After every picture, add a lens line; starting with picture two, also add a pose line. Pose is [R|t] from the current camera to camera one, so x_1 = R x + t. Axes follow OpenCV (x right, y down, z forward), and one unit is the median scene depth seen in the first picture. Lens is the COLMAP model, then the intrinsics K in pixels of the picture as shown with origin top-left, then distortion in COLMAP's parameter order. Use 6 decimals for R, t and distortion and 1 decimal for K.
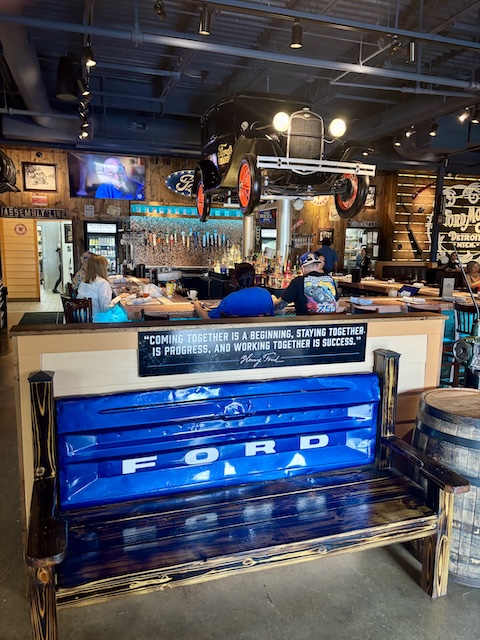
lens RADIAL K [[491.8, 0, 240.0], [0, 491.8, 320.0], [0, 0, 1]] dist [0.066742, -0.002007]
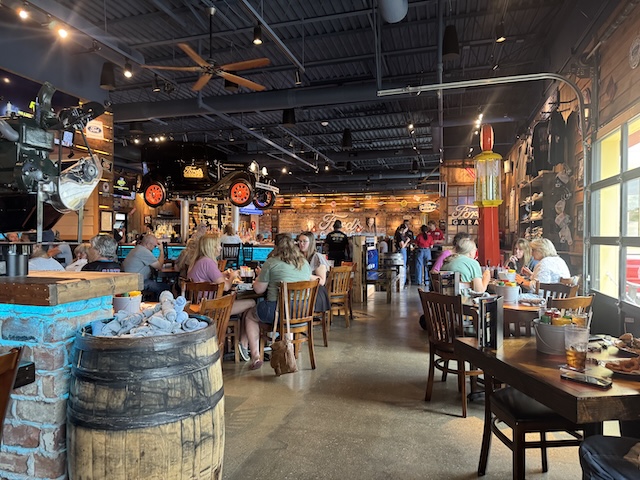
lens RADIAL K [[446.7, 0, 320.0], [0, 446.7, 240.0], [0, 0, 1]] dist [0.060329, -0.082256]
pose [[0.576160, -0.023494, 0.816999, -0.715432], [0.135112, 0.988572, -0.066855, 0.052374], [-0.806092, 0.148905, 0.572750, -0.175291]]
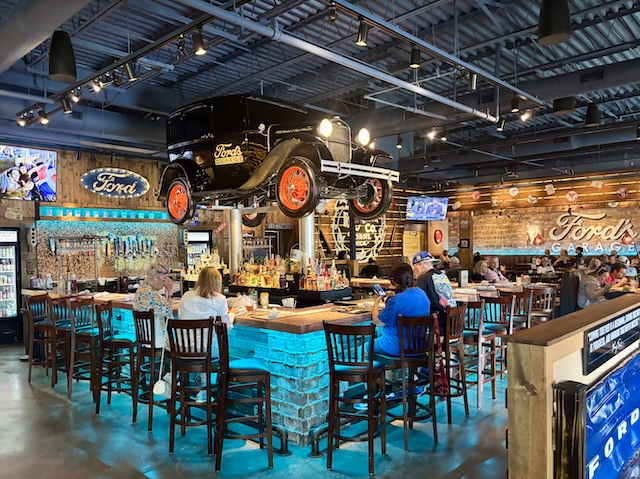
lens RADIAL K [[517.9, 0, 301.2], [0, 517.9, 259.8], [0, 0, 1]] dist [0.087419, -0.002158]
pose [[0.887135, -0.048855, 0.458917, -0.239034], [0.106878, 0.989097, -0.101310, -0.014921], [-0.448964, 0.138924, 0.882684, 0.062312]]
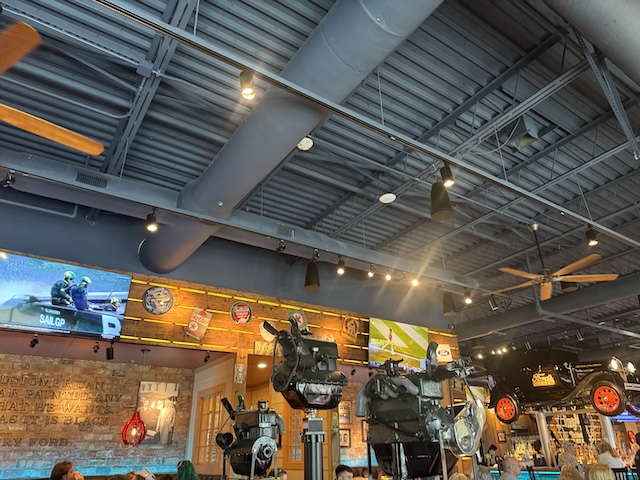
lens RADIAL K [[446.7, 0, 320.0], [0, 446.7, 240.0], [0, 0, 1]] dist [0.060329, -0.082256]
pose [[0.968937, 0.072295, 0.236504, -0.739298], [0.074277, 0.827094, -0.557134, 0.041815], [-0.235889, 0.557395, 0.796032, -0.185075]]
